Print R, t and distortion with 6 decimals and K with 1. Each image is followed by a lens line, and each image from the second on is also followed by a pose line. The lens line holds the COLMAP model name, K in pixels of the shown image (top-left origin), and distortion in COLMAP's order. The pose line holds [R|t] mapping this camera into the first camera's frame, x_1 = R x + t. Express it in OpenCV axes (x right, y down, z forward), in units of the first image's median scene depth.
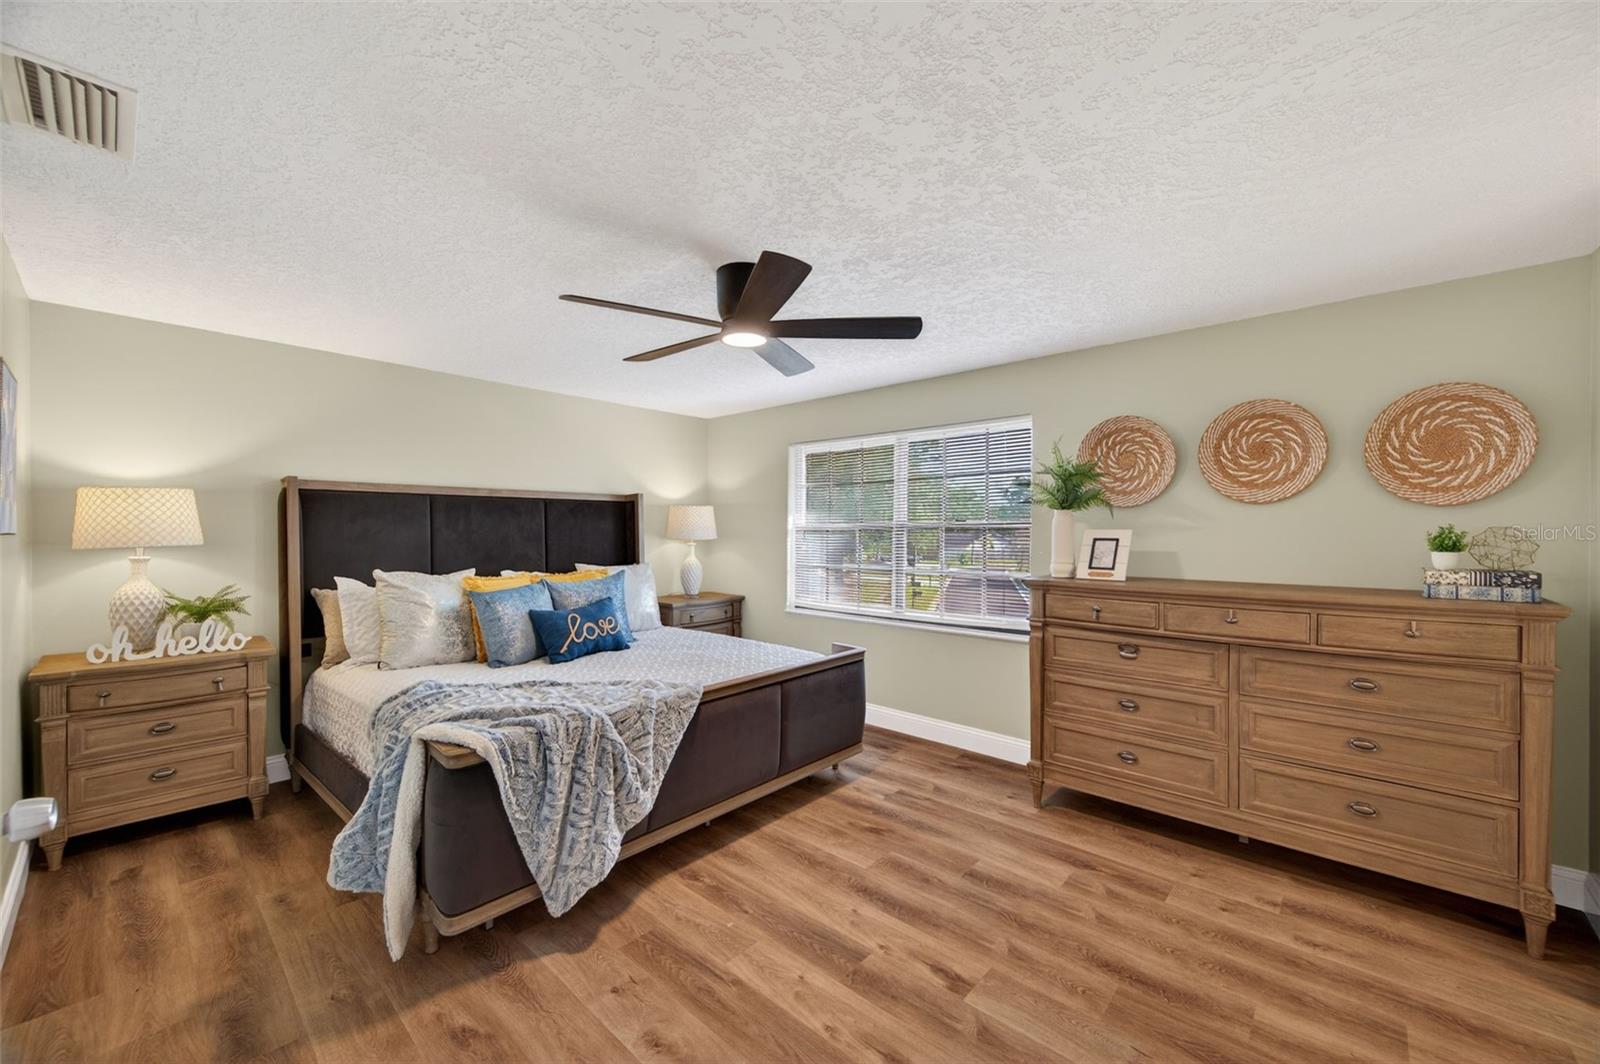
lens RADIAL K [[621.9, 0, 807.7], [0, 621.9, 536.1], [0, 0, 1]] dist [0.008828, -0.000263]
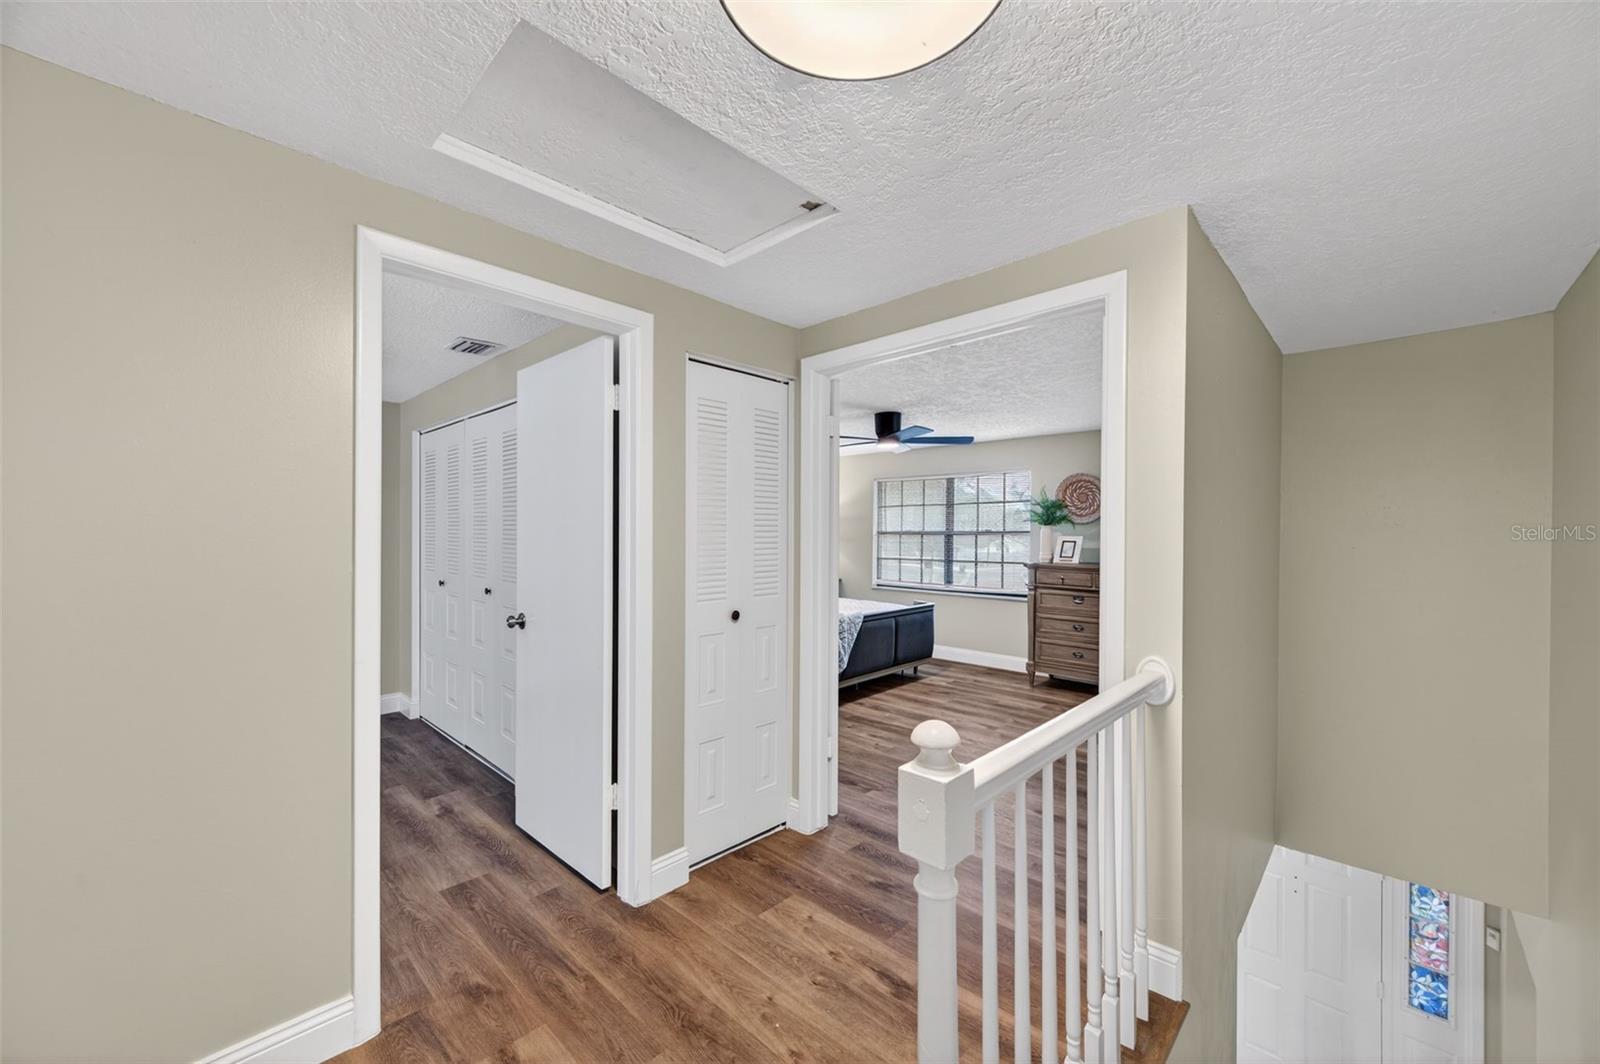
lens RADIAL K [[621.9, 0, 790.8], [0, 621.9, 531.4], [0, 0, 1]] dist [0.008828, -0.000263]
pose [[0.998974, 0.001749, -0.045261, -0.270556], [-0.002019, 0.999980, -0.005927, -0.013067], [0.045250, 0.006012, 0.998958, -0.908572]]
